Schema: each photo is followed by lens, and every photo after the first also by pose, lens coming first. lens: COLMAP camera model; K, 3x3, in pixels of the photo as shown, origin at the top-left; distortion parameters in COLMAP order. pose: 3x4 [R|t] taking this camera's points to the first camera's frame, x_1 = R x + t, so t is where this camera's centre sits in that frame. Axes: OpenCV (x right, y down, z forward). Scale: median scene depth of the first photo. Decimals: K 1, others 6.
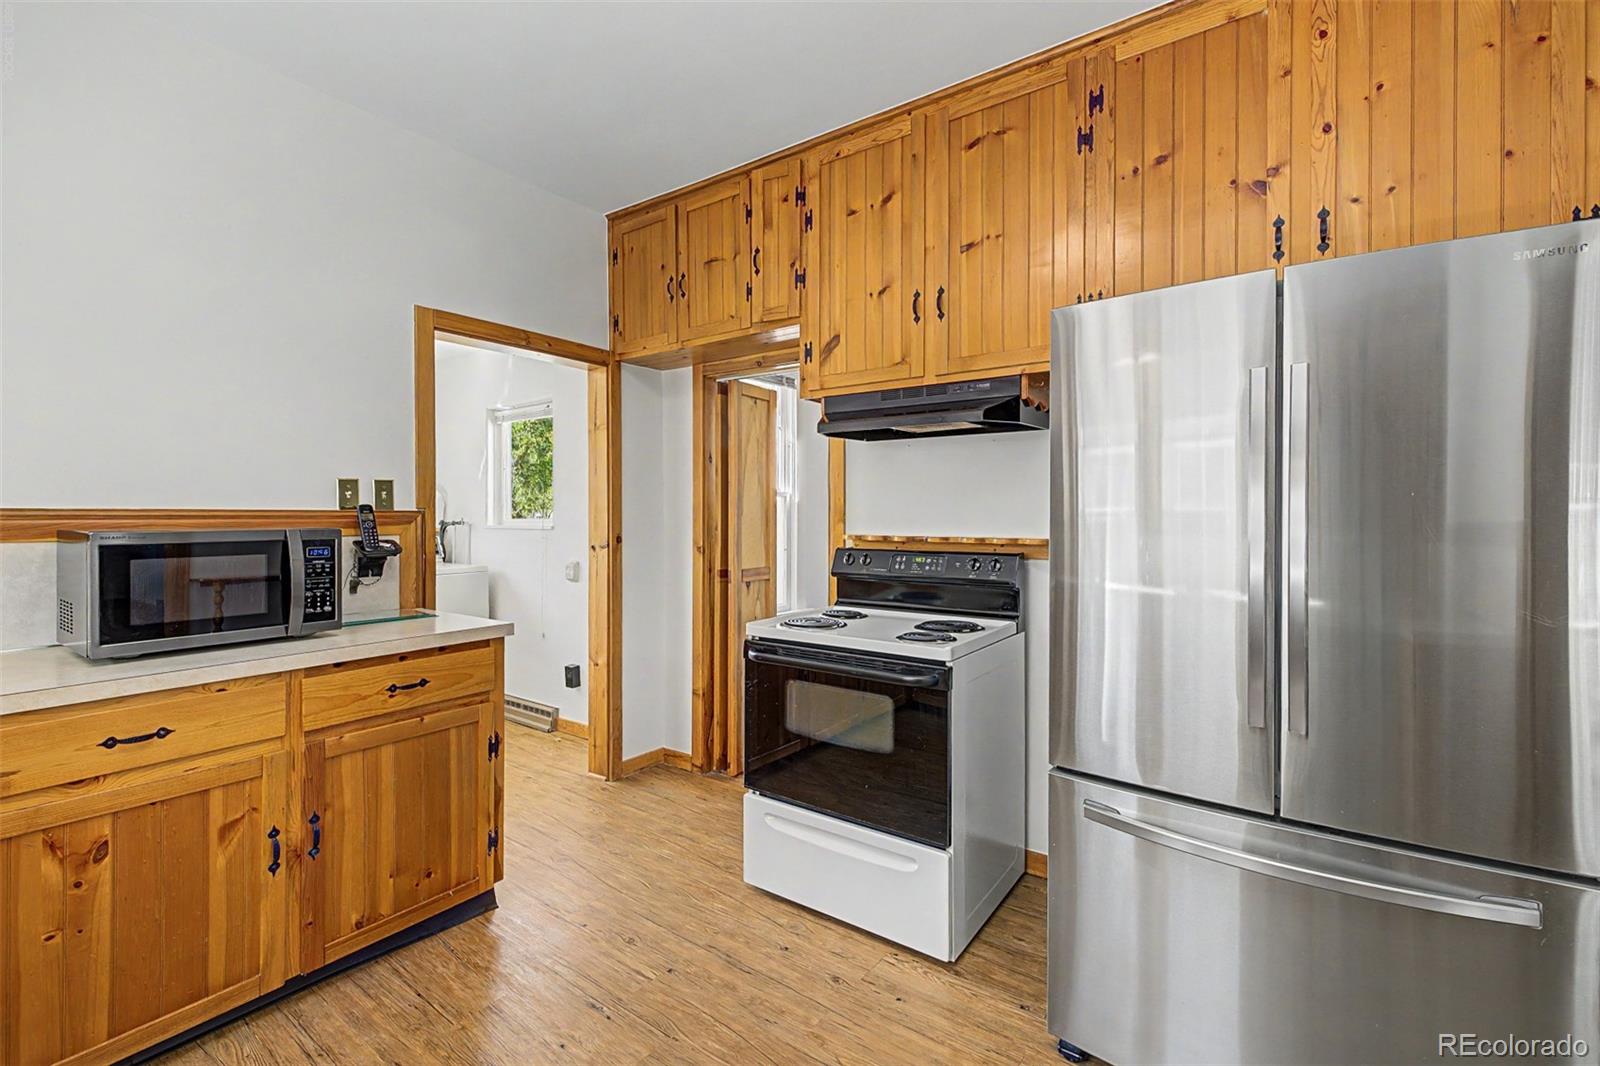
lens RADIAL K [[699.8, 0, 802.3], [0, 699.8, 529.4], [0, 0, 1]] dist [0.010196, -0.006707]
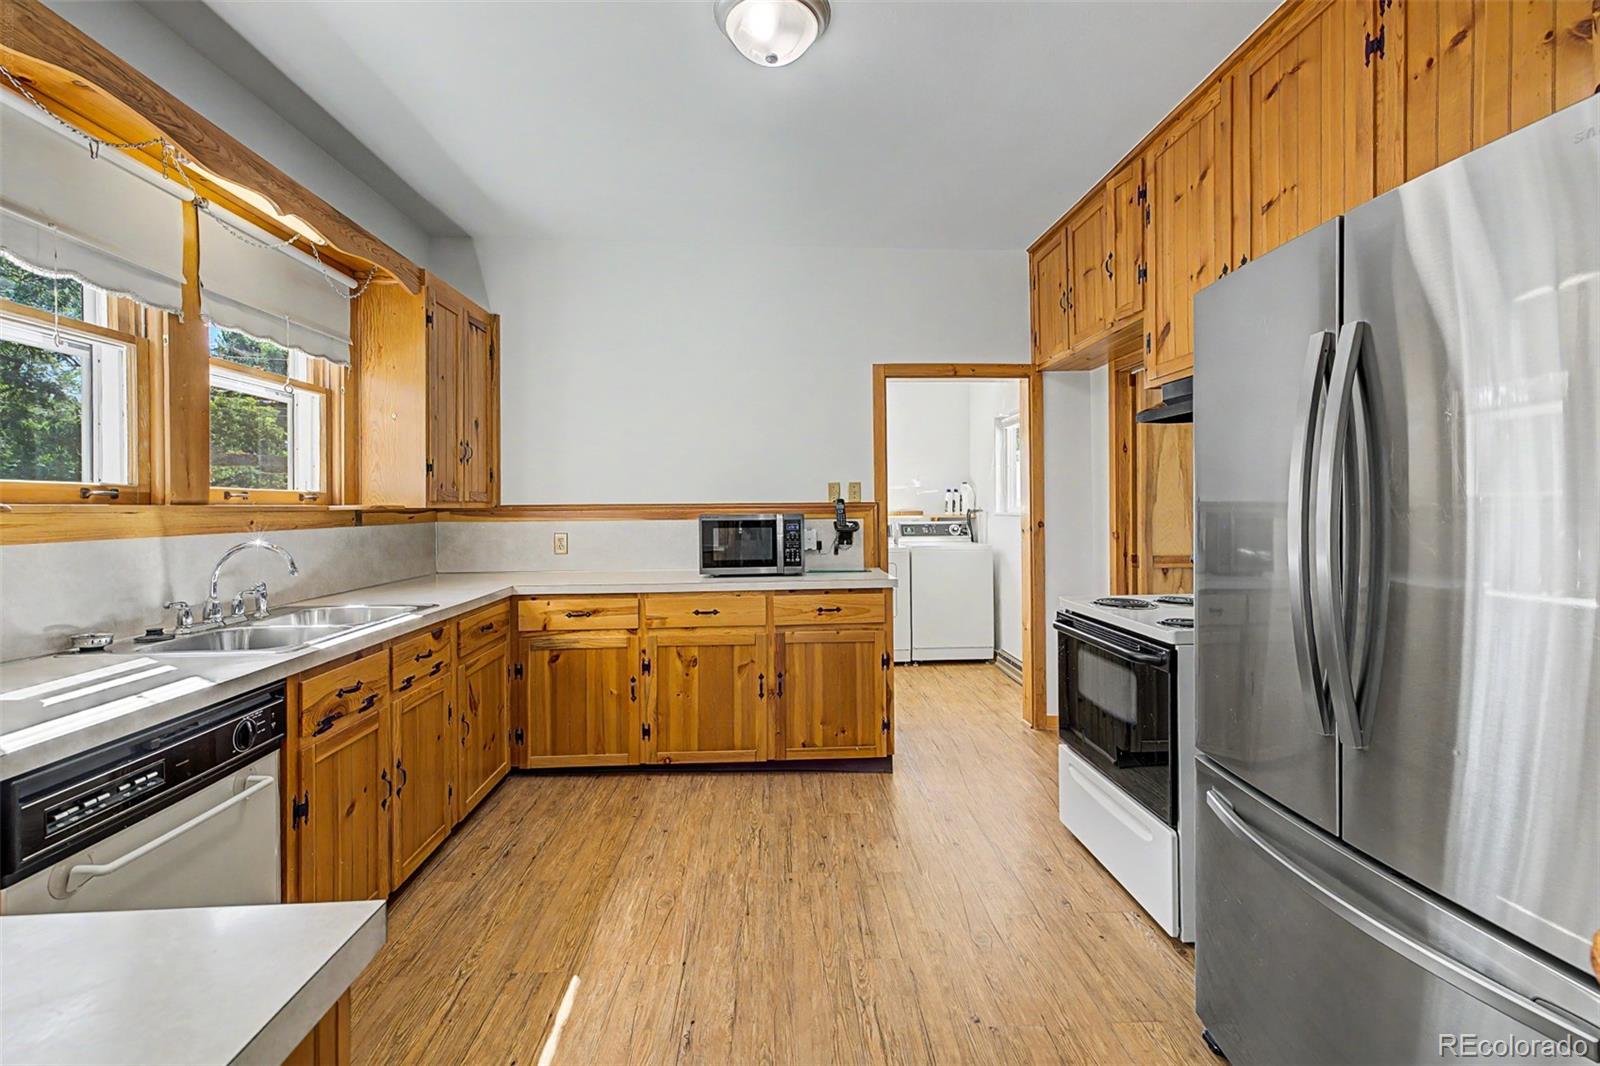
lens RADIAL K [[691.5, 0, 800.0], [0, 691.5, 533.0], [0, 0, 1]] dist [0.002824, -0.000007]
pose [[0.623056, 0.023891, -0.781812, 0.585733], [-0.007400, 0.999669, 0.024651, 0.005163], [0.782142, -0.009573, 0.623026, -0.044684]]
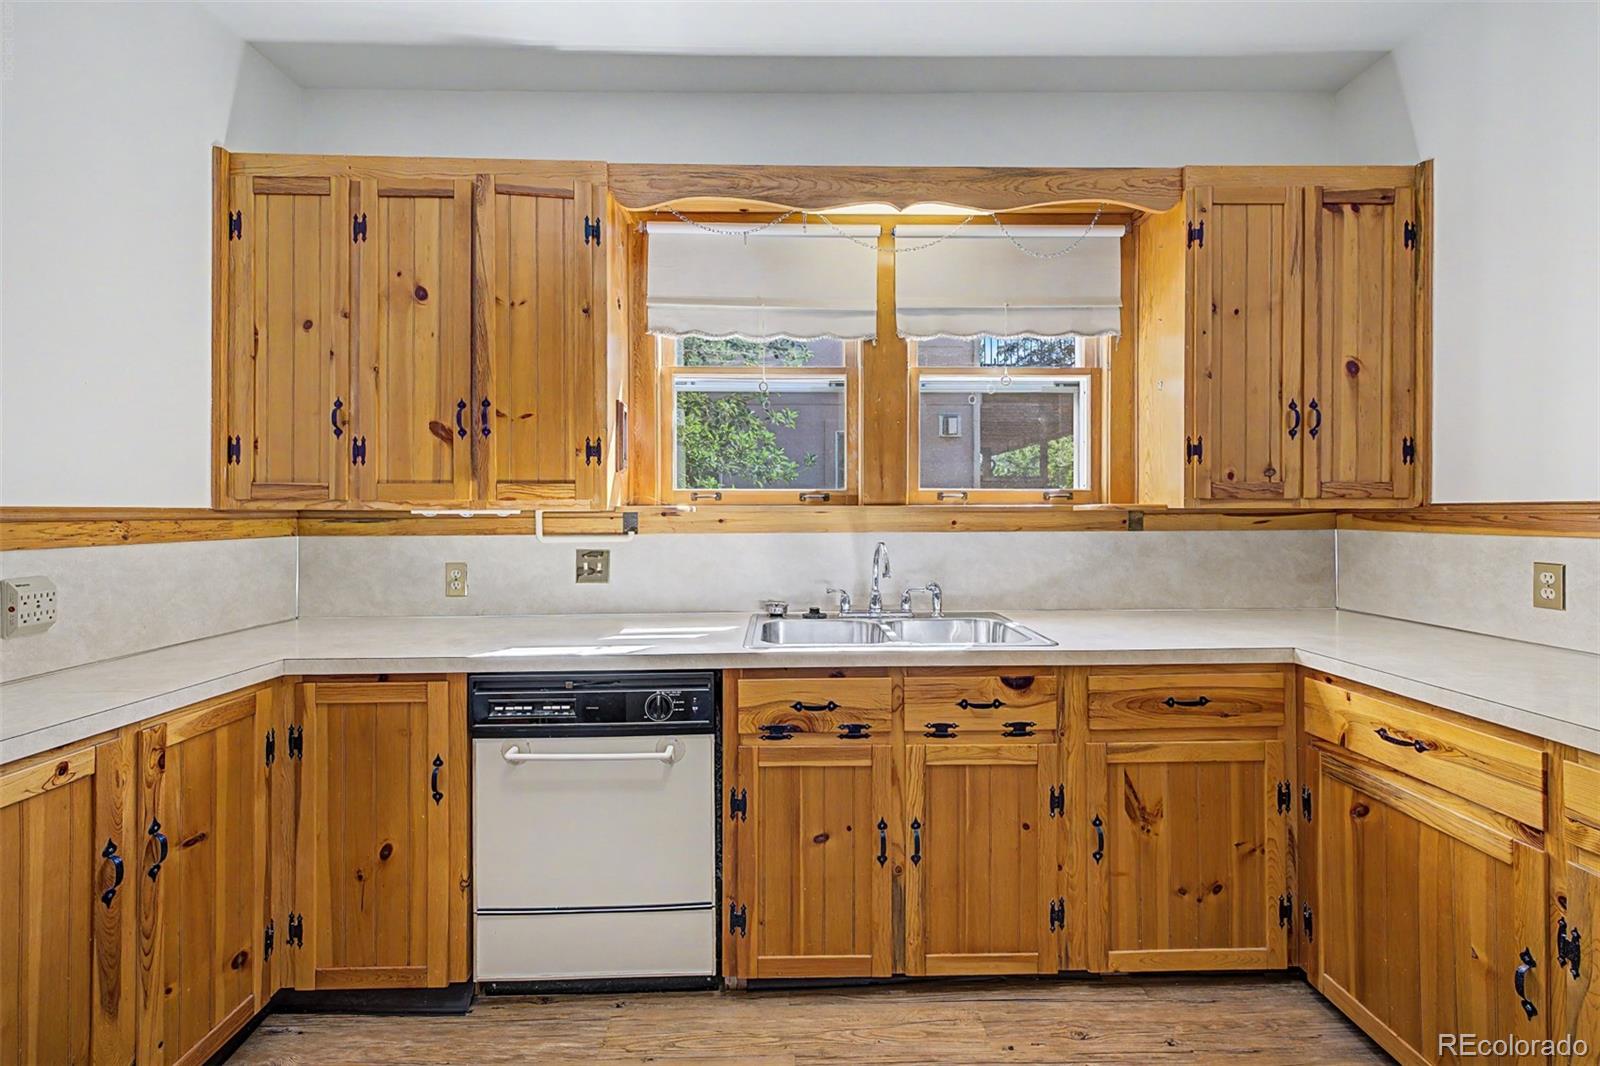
lens RADIAL K [[683.8, 0, 801.2], [0, 683.8, 511.2], [0, 0, 1]] dist [0.013946, -0.000153]
pose [[-0.800429, 0.001326, -0.599426, 0.049761], [-0.011580, 0.999777, 0.017675, -0.011955], [0.599316, 0.021089, -0.800235, 0.665033]]
